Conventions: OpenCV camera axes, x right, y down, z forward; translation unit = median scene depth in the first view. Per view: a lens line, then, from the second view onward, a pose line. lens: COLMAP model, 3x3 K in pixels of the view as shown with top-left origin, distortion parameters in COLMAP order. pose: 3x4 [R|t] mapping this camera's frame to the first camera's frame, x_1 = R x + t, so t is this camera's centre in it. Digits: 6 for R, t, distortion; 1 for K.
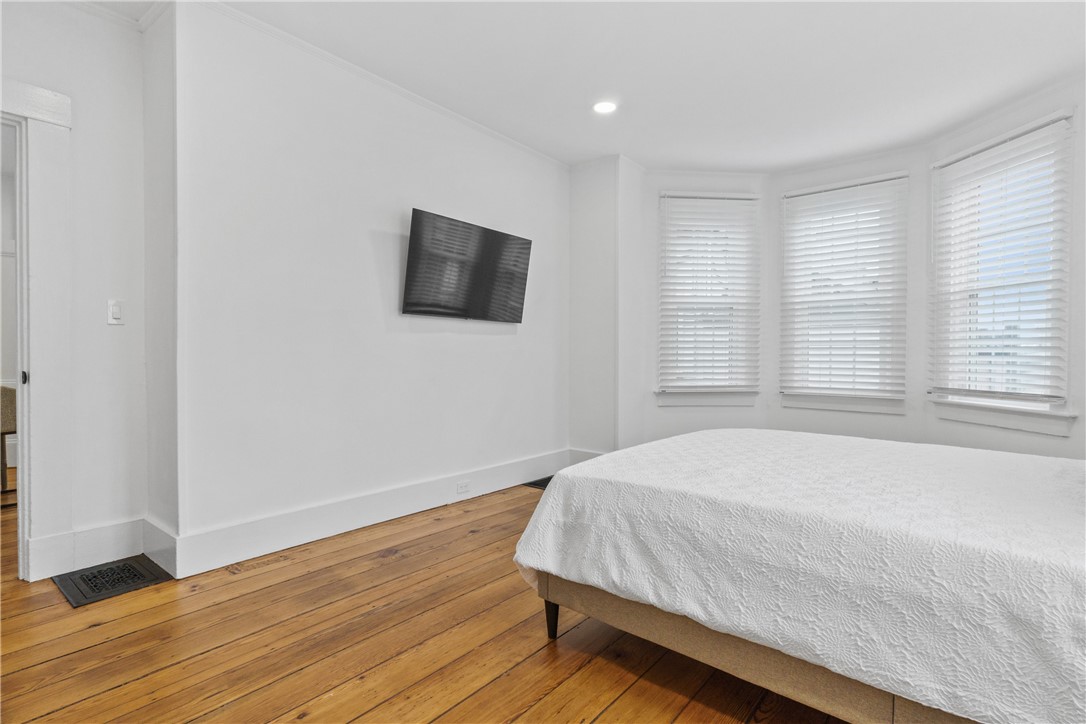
lens RADIAL K [[534.9, 0, 541.2], [0, 534.9, 362.4], [0, 0, 1]] dist [0.009544, -0.003993]
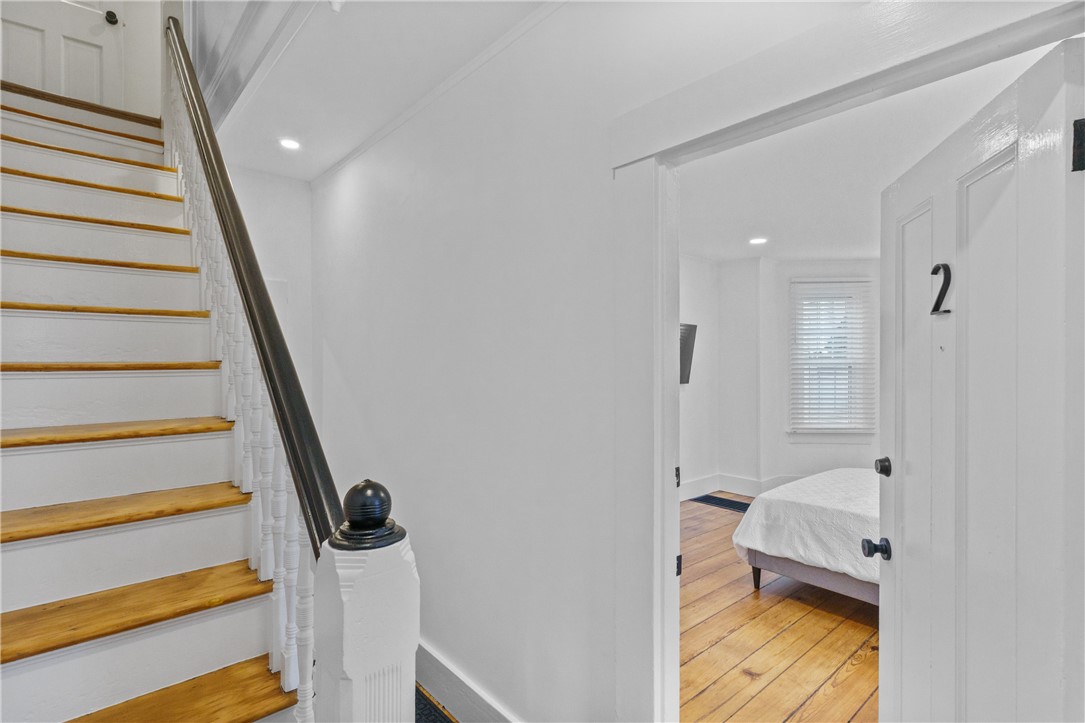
lens RADIAL K [[534.4, 0, 532.8], [0, 534.4, 359.5], [0, 0, 1]] dist [0.009544, -0.003993]
pose [[0.985718, -0.003221, -0.168373, -0.417089], [-0.000882, 0.999705, -0.024288, -0.209597], [0.168402, 0.024089, 0.985424, -0.919204]]
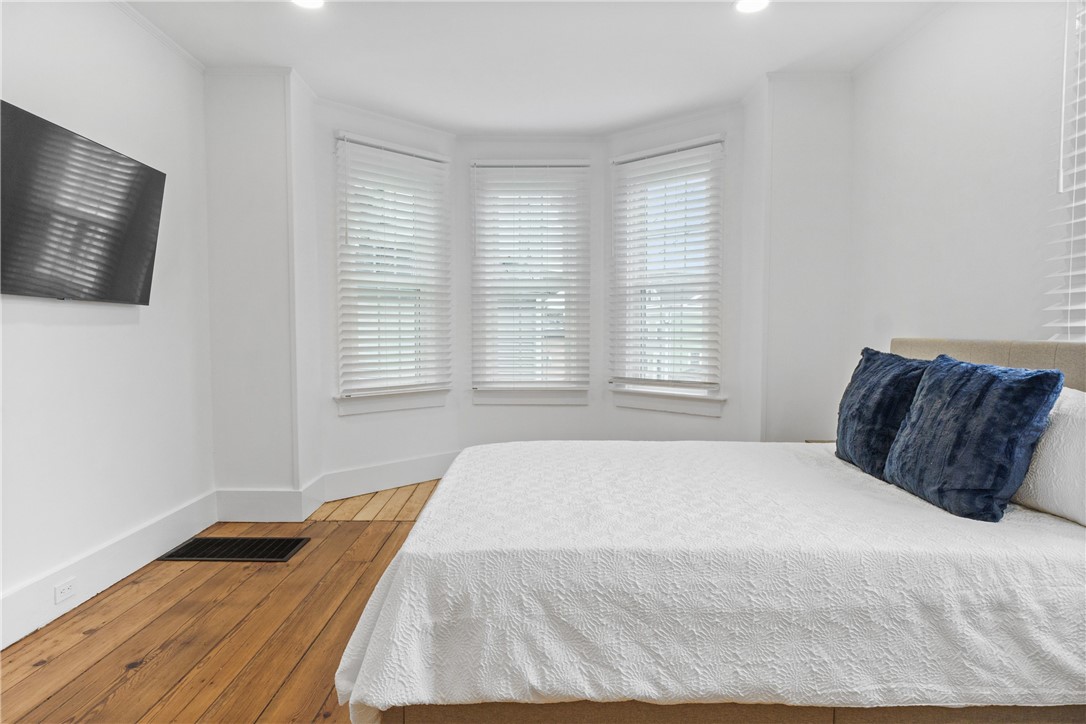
lens RADIAL K [[644.2, 0, 532.2], [0, 644.2, 369.2], [0, 0, 1]] dist [-0.001706, 0.000327]
pose [[0.769406, -0.041115, 0.637436, -0.356374], [0.012588, 0.998708, 0.049224, -0.063273], [-0.638636, -0.029849, 0.768930, 0.282780]]
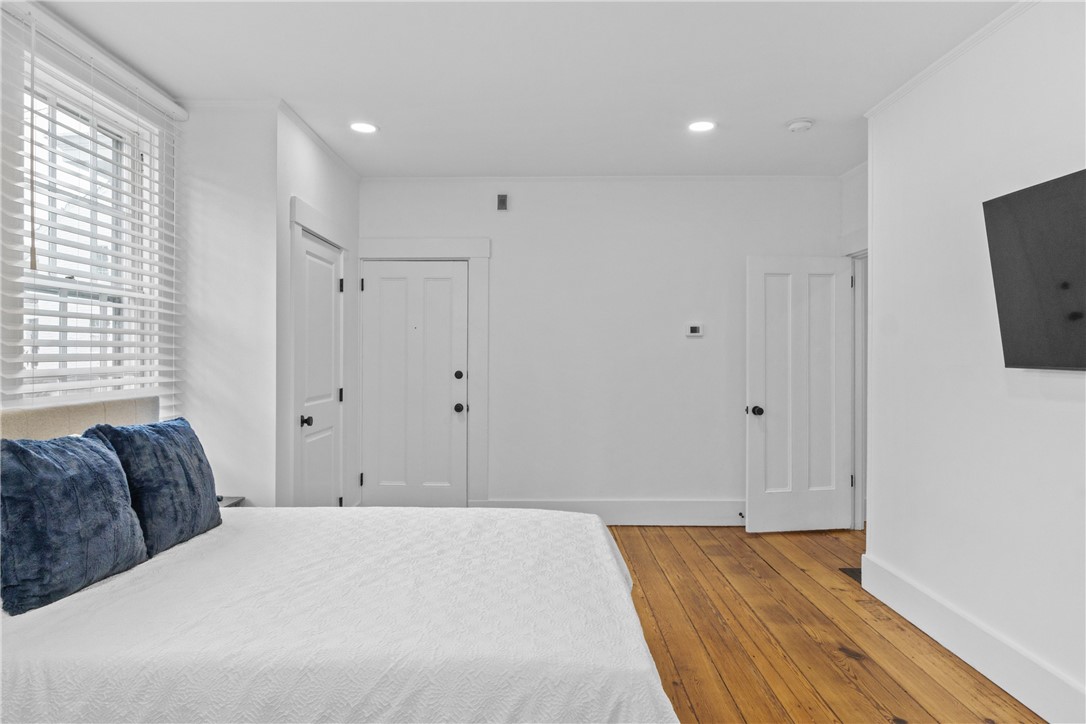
lens RADIAL K [[644.2, 0, 539.5], [0, 644.2, 360.0], [0, 0, 1]] dist [-0.001706, 0.000327]
pose [[-0.773550, -0.007750, -0.633688, 1.051162], [-0.024118, 0.999561, 0.017216, -0.164316], [0.633277, 0.028601, -0.773397, 2.036752]]
